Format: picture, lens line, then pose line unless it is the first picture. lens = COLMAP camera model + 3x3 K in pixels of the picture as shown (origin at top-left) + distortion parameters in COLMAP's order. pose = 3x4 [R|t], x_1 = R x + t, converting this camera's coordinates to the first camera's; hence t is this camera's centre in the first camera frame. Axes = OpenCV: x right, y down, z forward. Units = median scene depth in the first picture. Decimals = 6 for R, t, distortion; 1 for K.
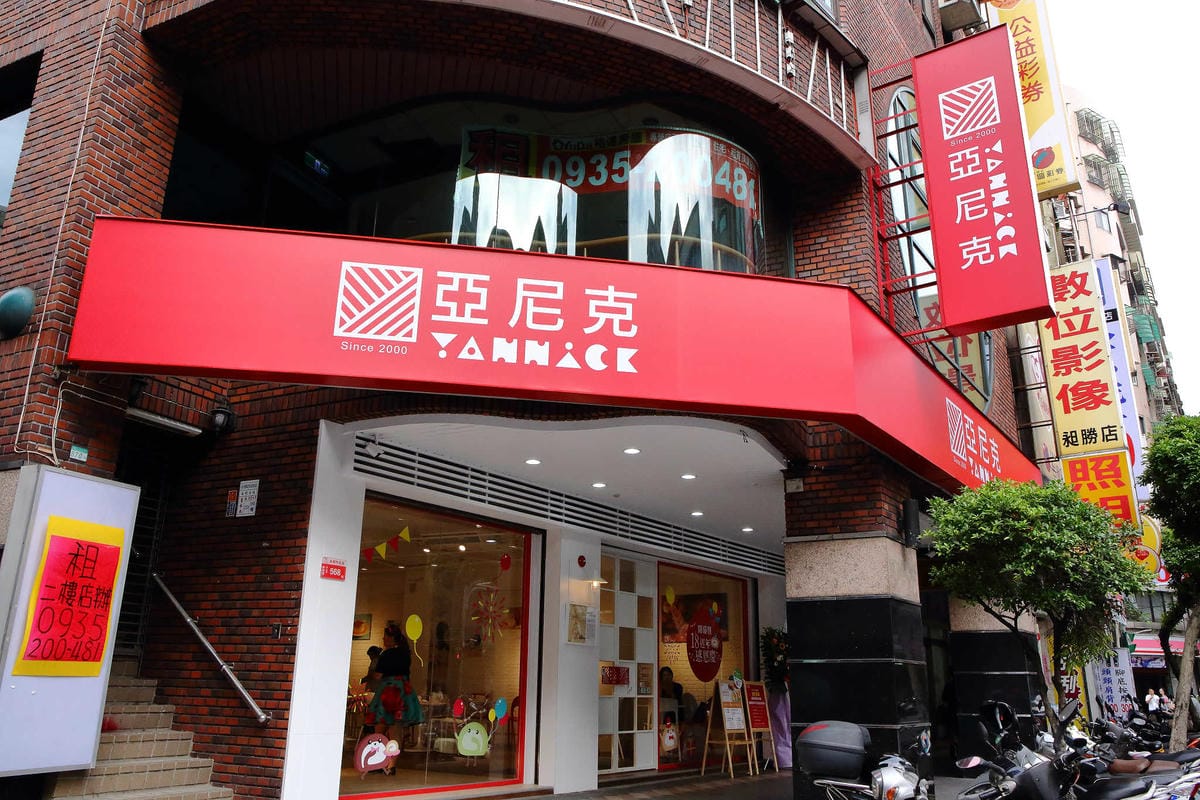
lens RADIAL K [[904.5, 0, 600.0], [0, 904.5, 400.0], [0, 0, 1]] dist [-0.002728, -0.000589]
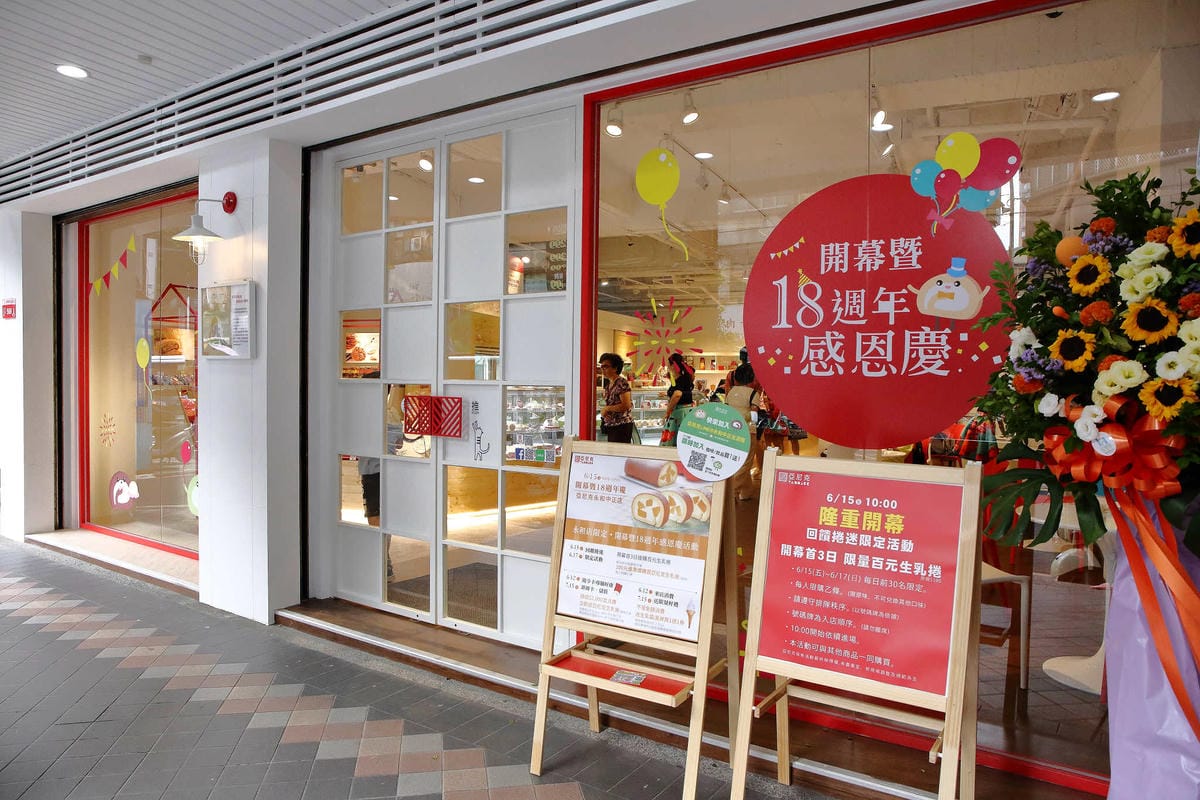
lens RADIAL K [[801.9, 0, 600.0], [0, 801.9, 400.0], [0, 0, 1]] dist [-0.113573, 0.090906]
pose [[0.021631, 0.011124, -0.999704, 0.375677], [0.292748, 0.956039, 0.016972, 0.295691], [0.955945, -0.293028, 0.017424, 1.007825]]
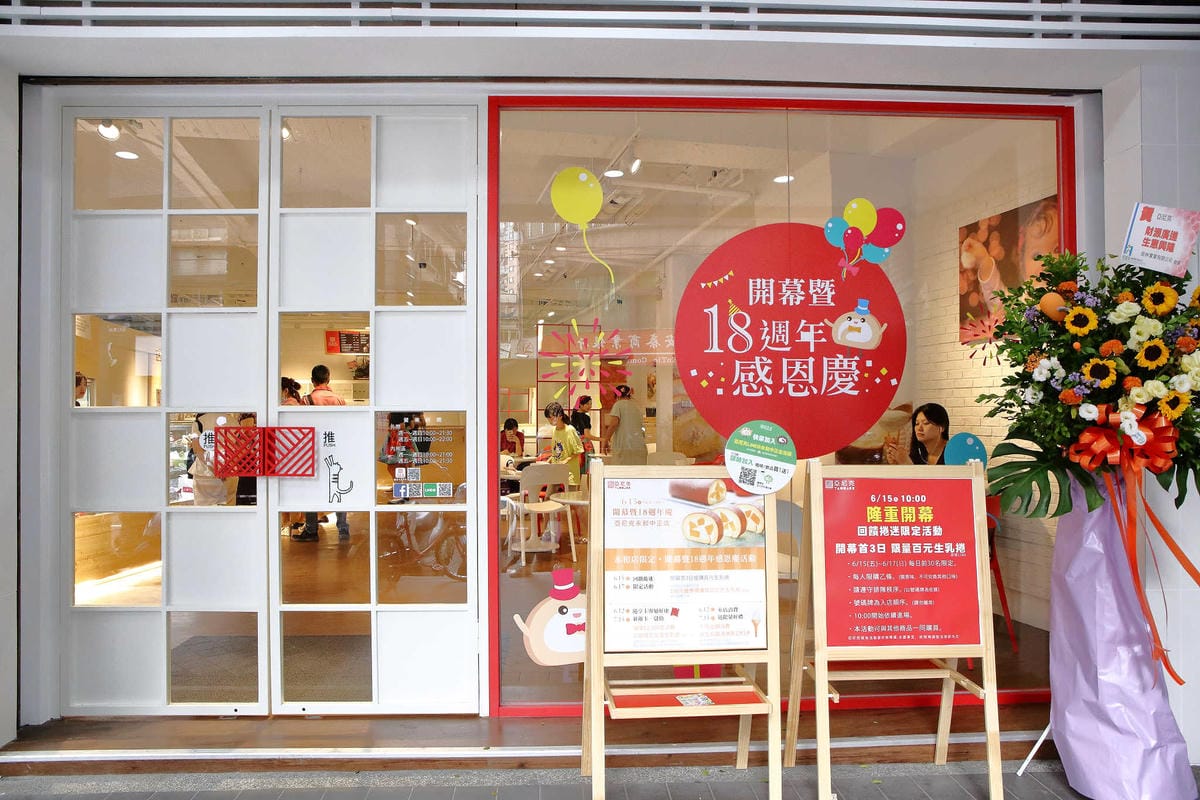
lens RADIAL K [[801.9, 0, 600.0], [0, 801.9, 400.0], [0, 0, 1]] dist [-0.113573, 0.090906]
pose [[0.612684, -0.027406, -0.789853, 0.313301], [0.251734, 0.954114, 0.162163, 0.254258], [0.749165, -0.298187, 0.591469, 0.871141]]
